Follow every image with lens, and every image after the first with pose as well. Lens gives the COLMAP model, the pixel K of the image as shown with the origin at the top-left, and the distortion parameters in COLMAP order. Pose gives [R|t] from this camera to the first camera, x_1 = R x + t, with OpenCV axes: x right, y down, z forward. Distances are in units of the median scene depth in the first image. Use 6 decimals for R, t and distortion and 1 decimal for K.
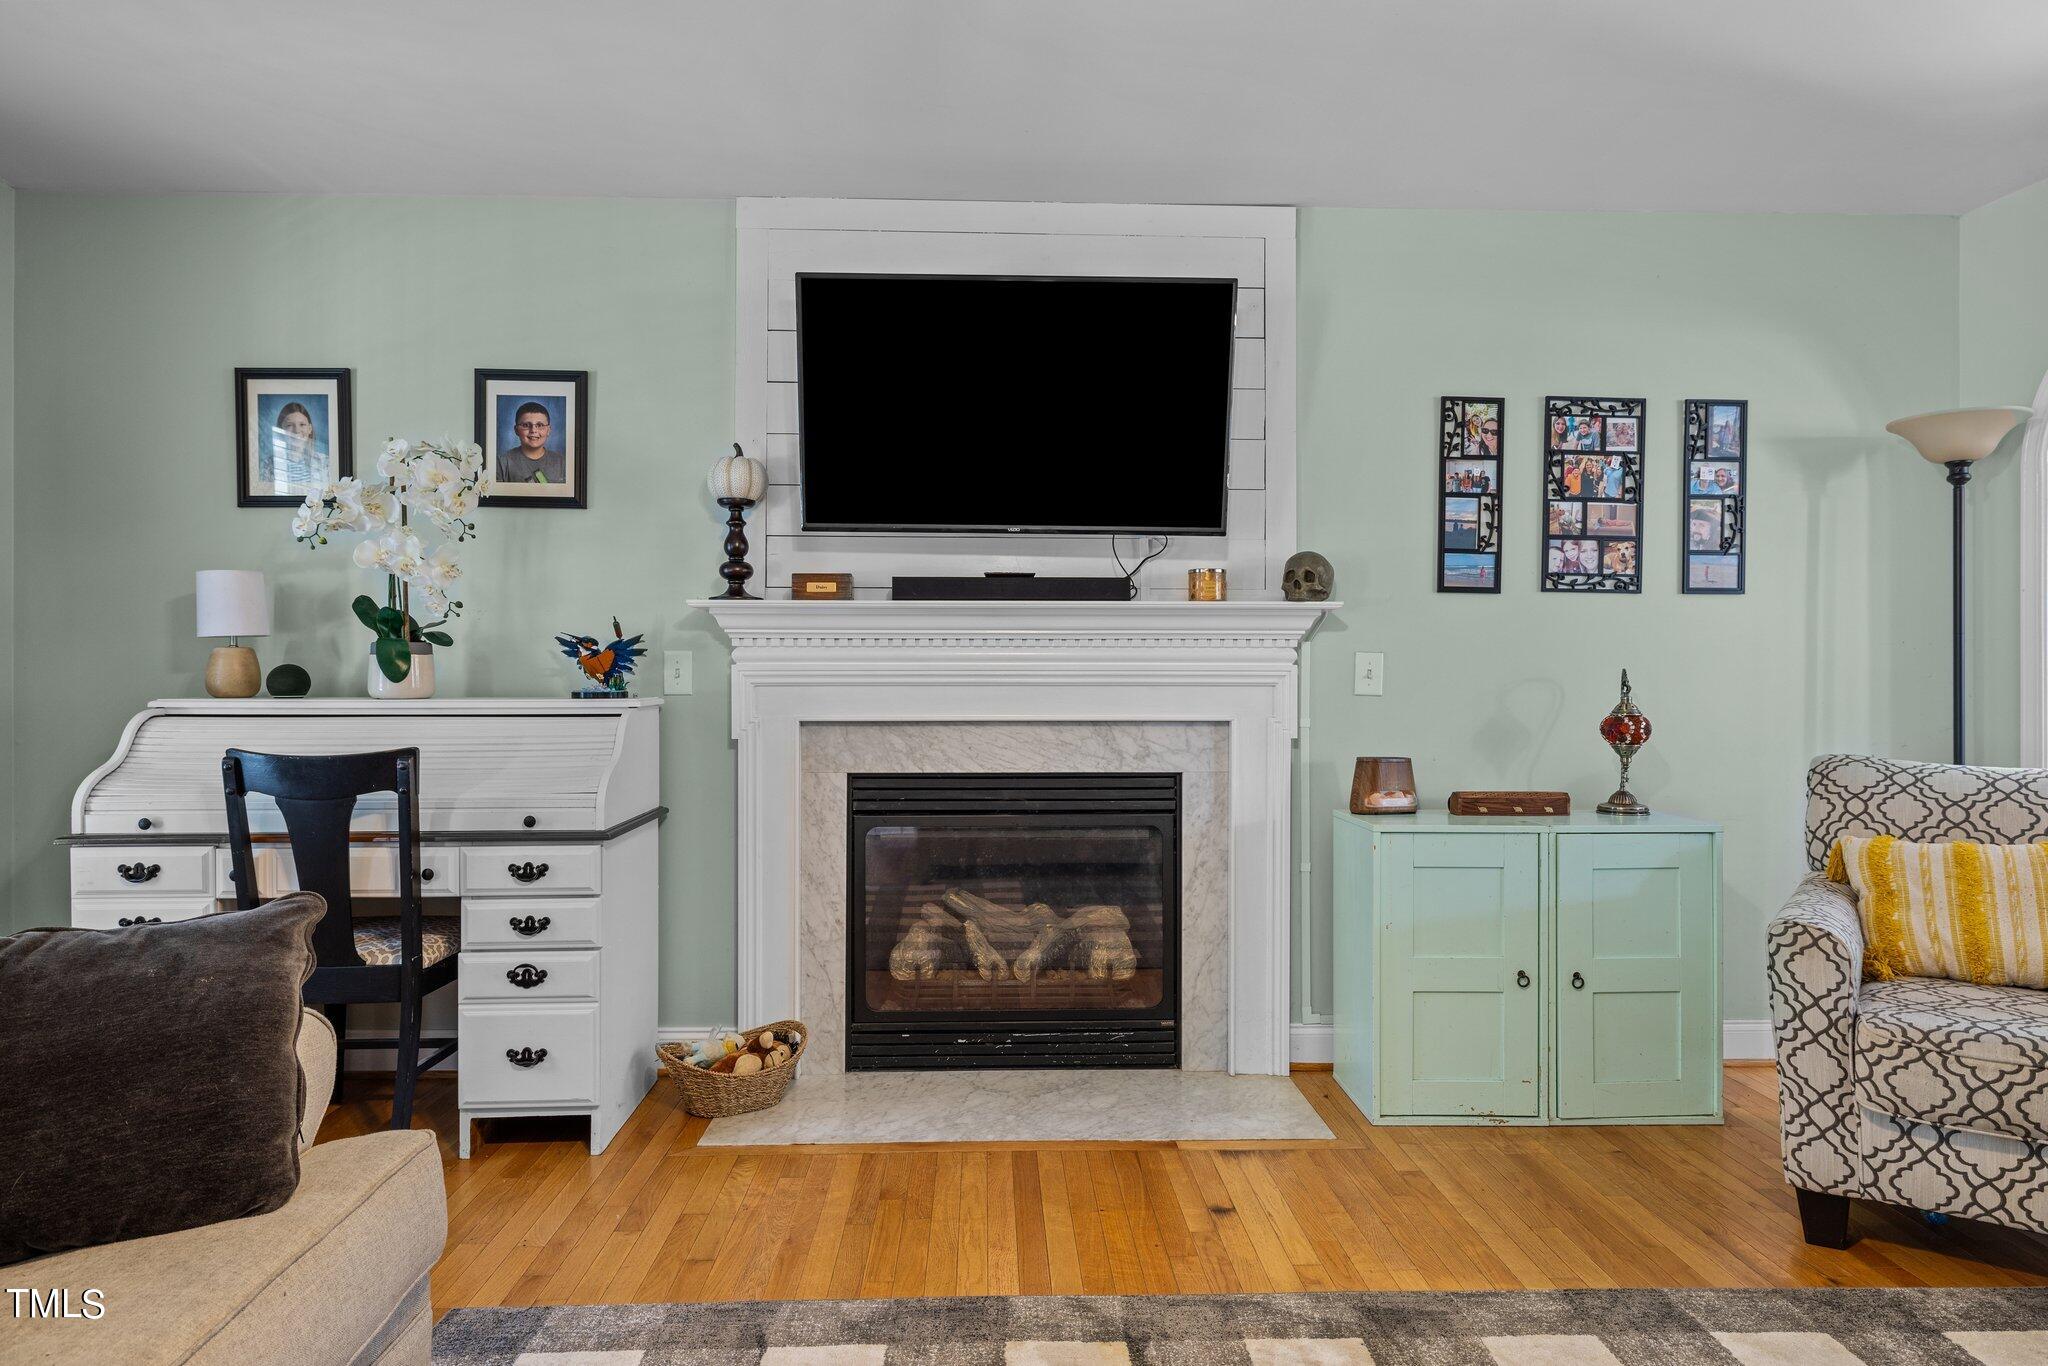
lens RADIAL K [[1174.3, 0, 1020.9], [0, 1174.3, 678.8], [0, 0, 1]] dist [0.004367, -0.002541]
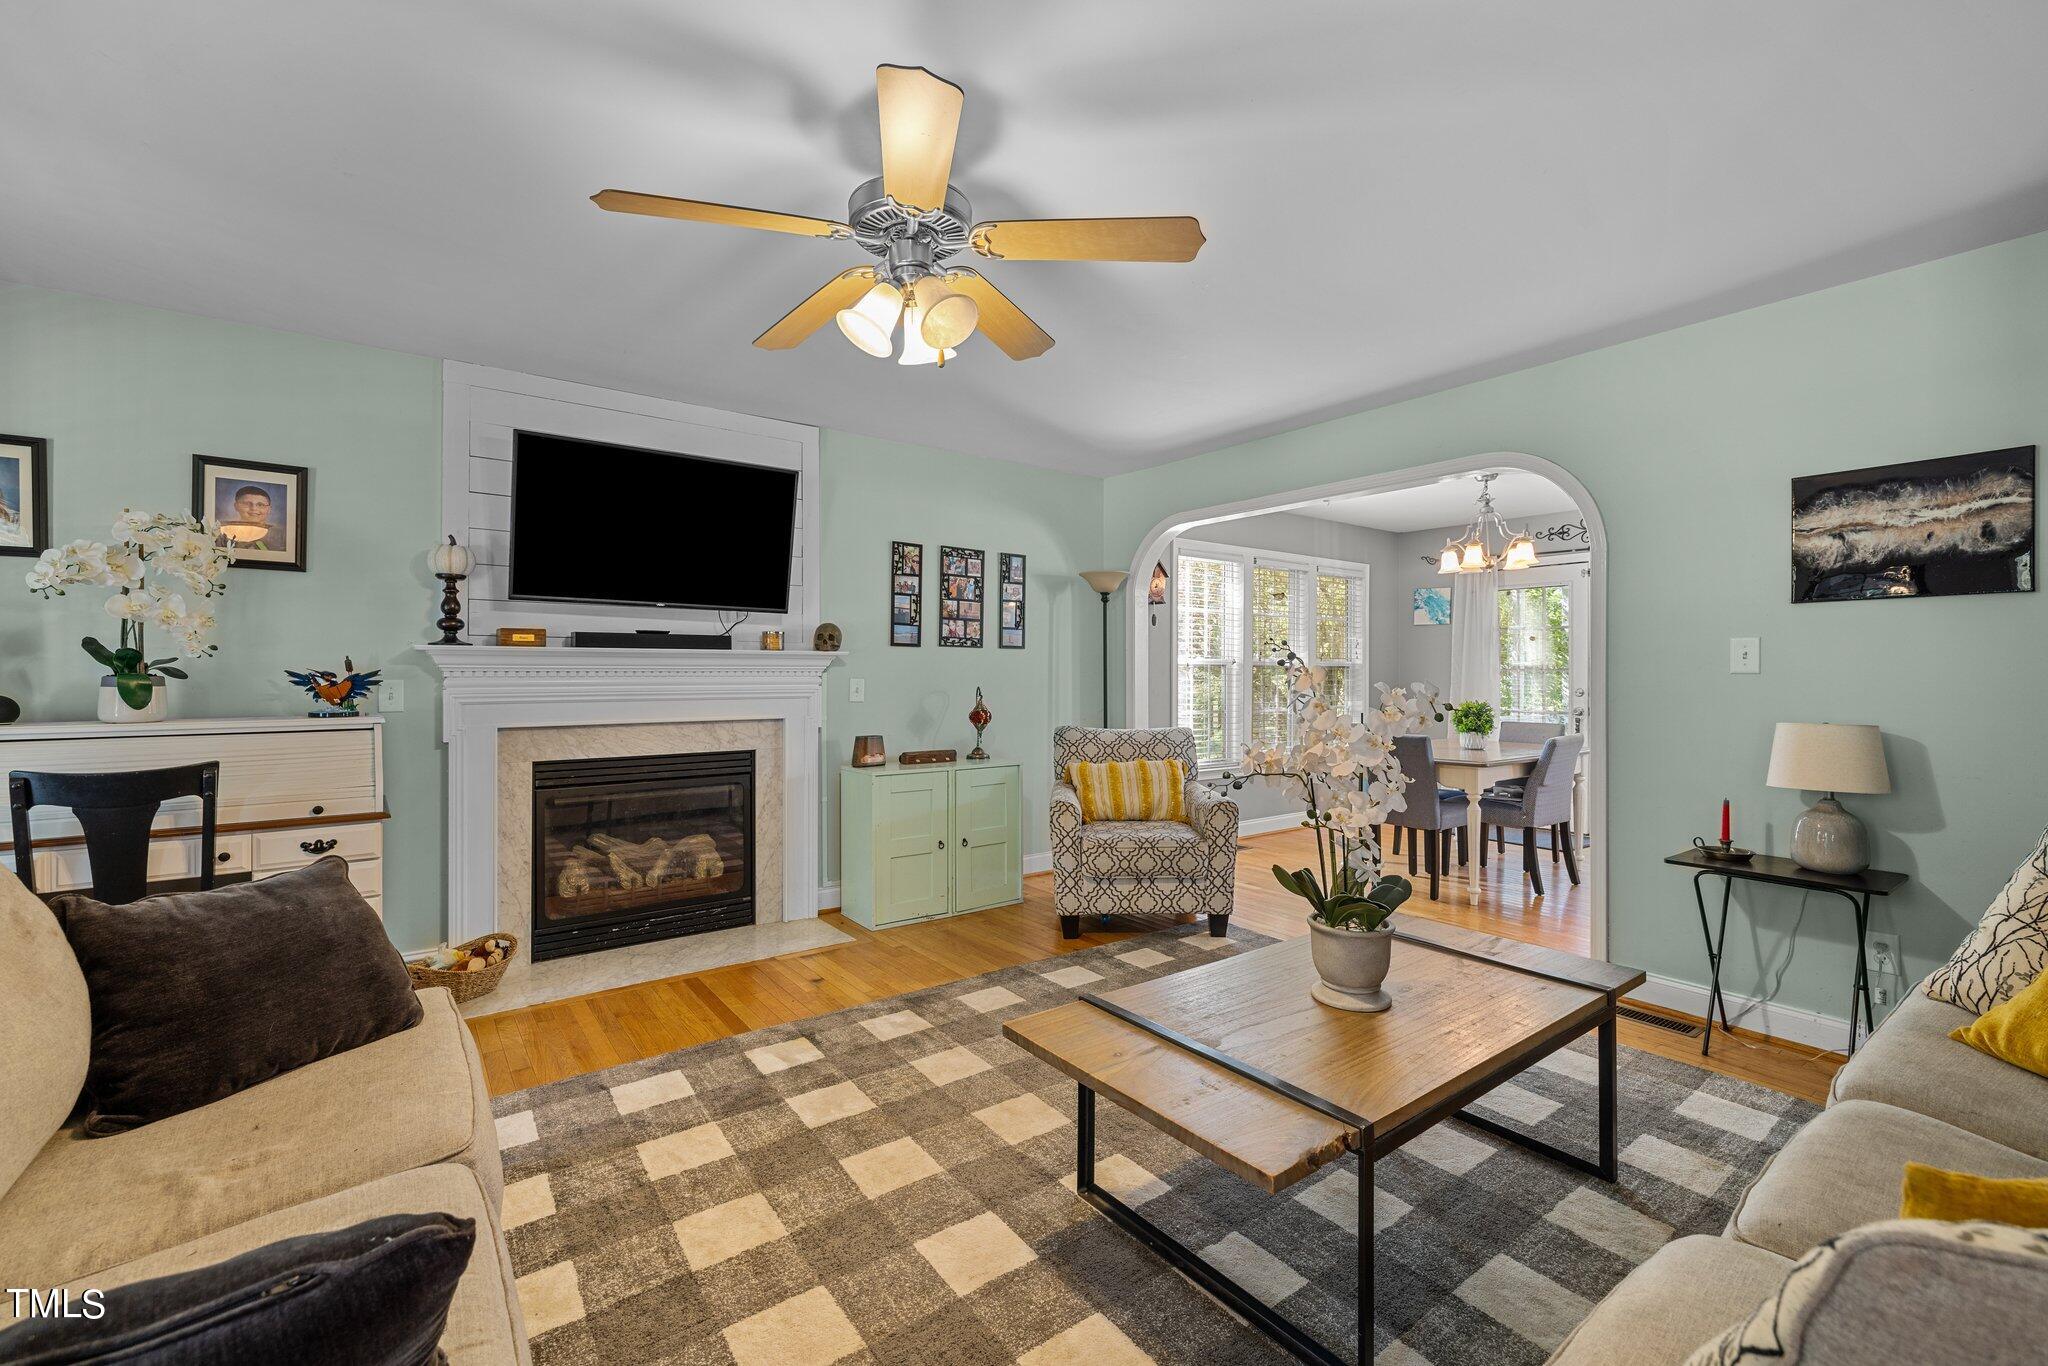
lens RADIAL K [[858.0, 0, 1015.0], [0, 858.0, 669.9], [0, 0, 1]] dist [0.000973, 0.000188]
pose [[0.823797, 0.000752, 0.566884, -0.266175], [0.001189, 0.999995, -0.003055, -0.032409], [-0.566883, 0.003191, 0.823792, -0.243659]]
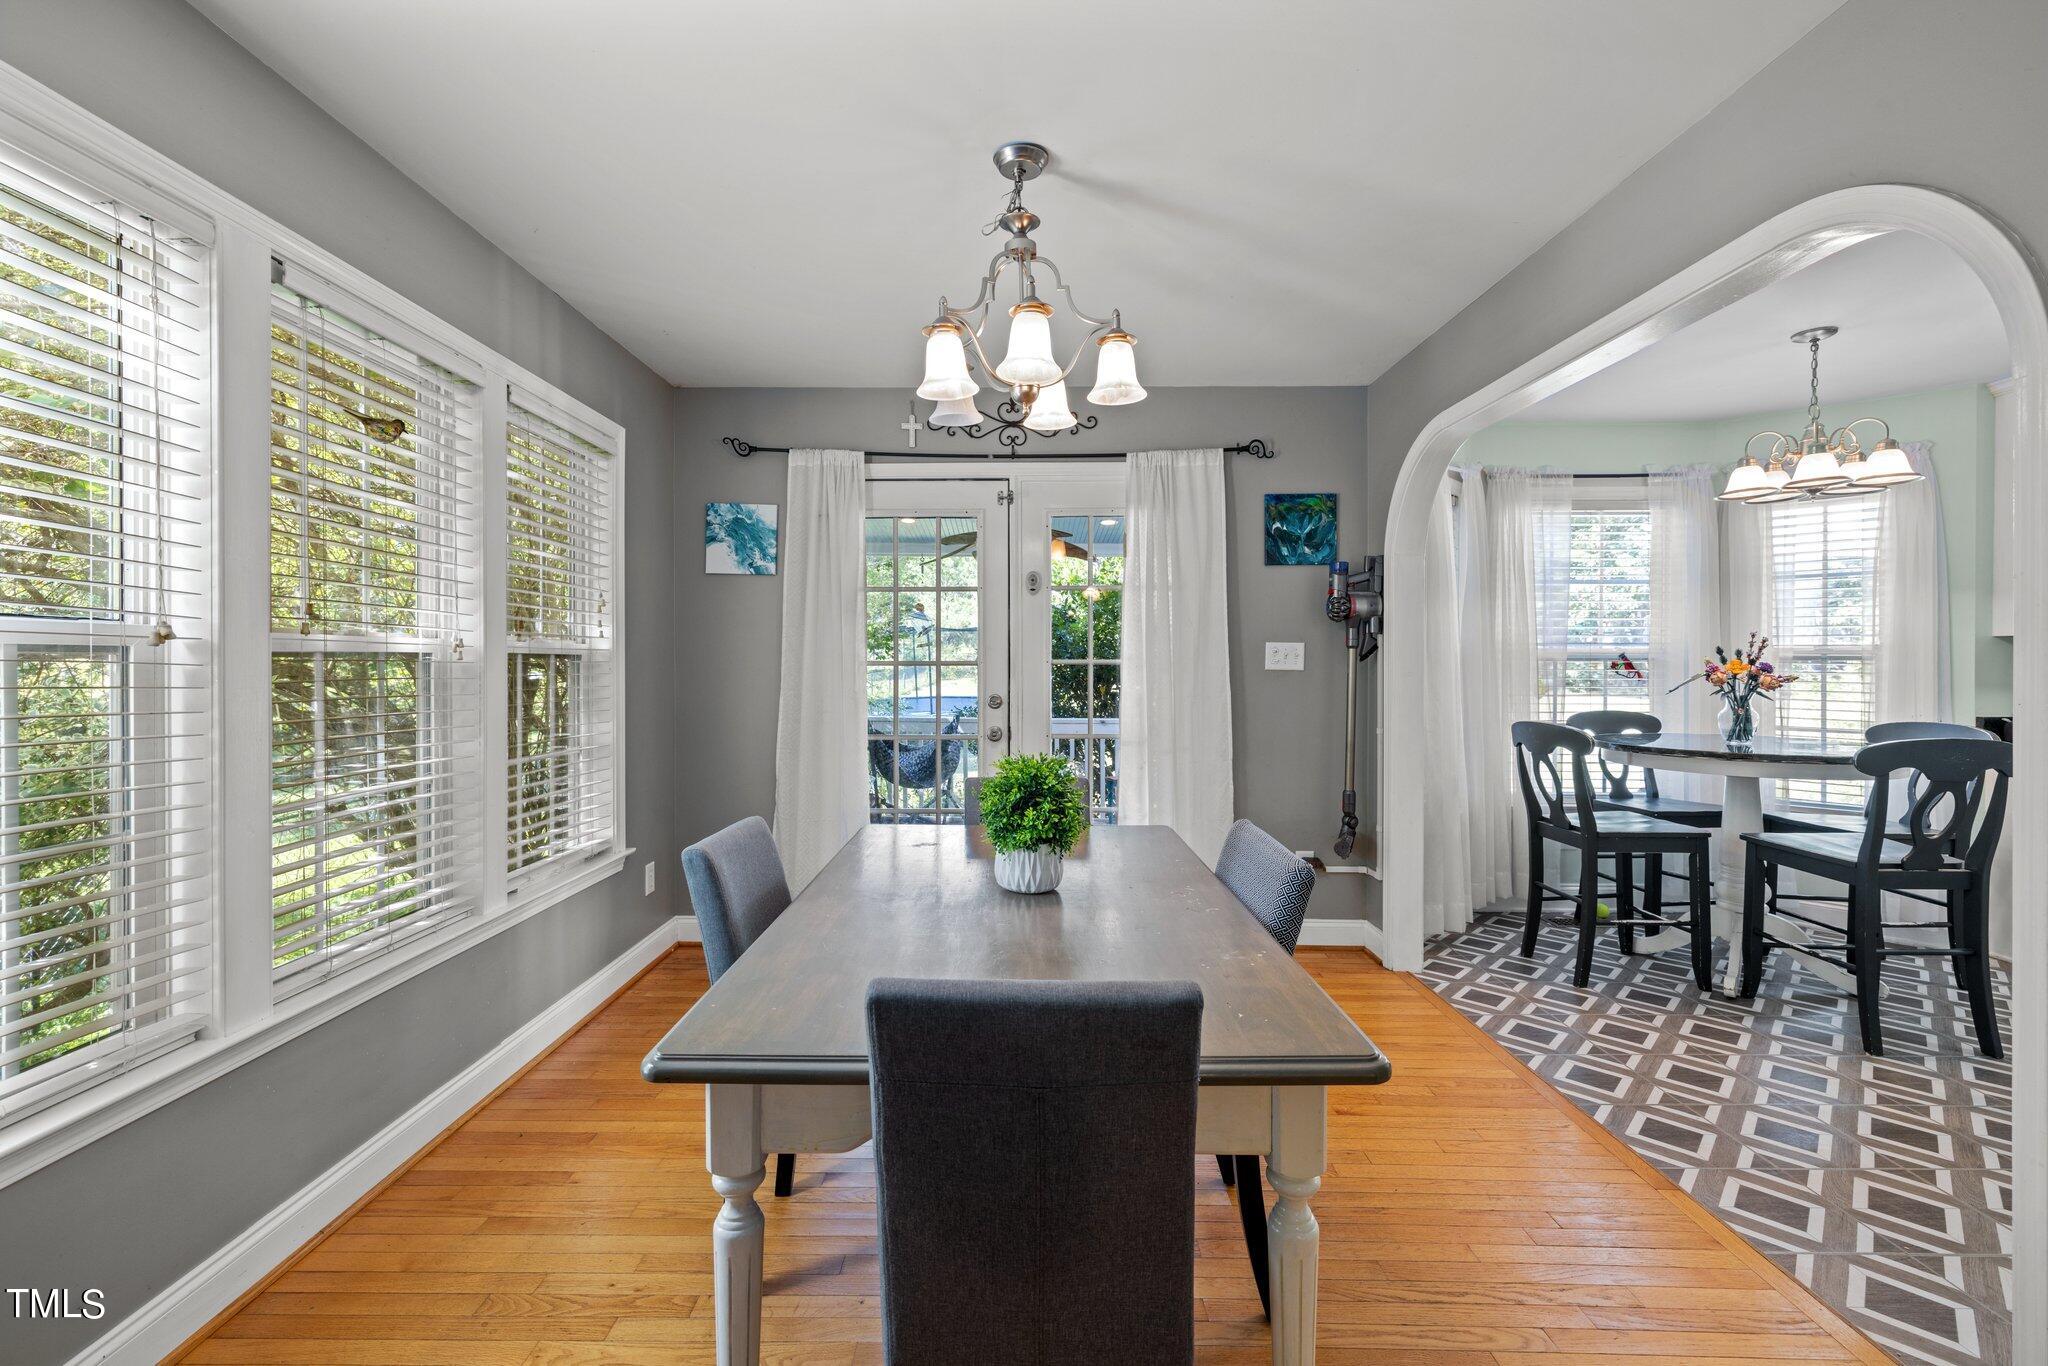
lens RADIAL K [[858.0, 0, 1012.1], [0, 858.0, 669.9], [0, 0, 1]] dist [0.000973, 0.000188]
pose [[0.043782, -0.011203, 0.998978, 0.787703], [0.002012, 0.999936, 0.011125, -0.040042], [-0.999039, 0.001523, 0.043801, 0.588190]]
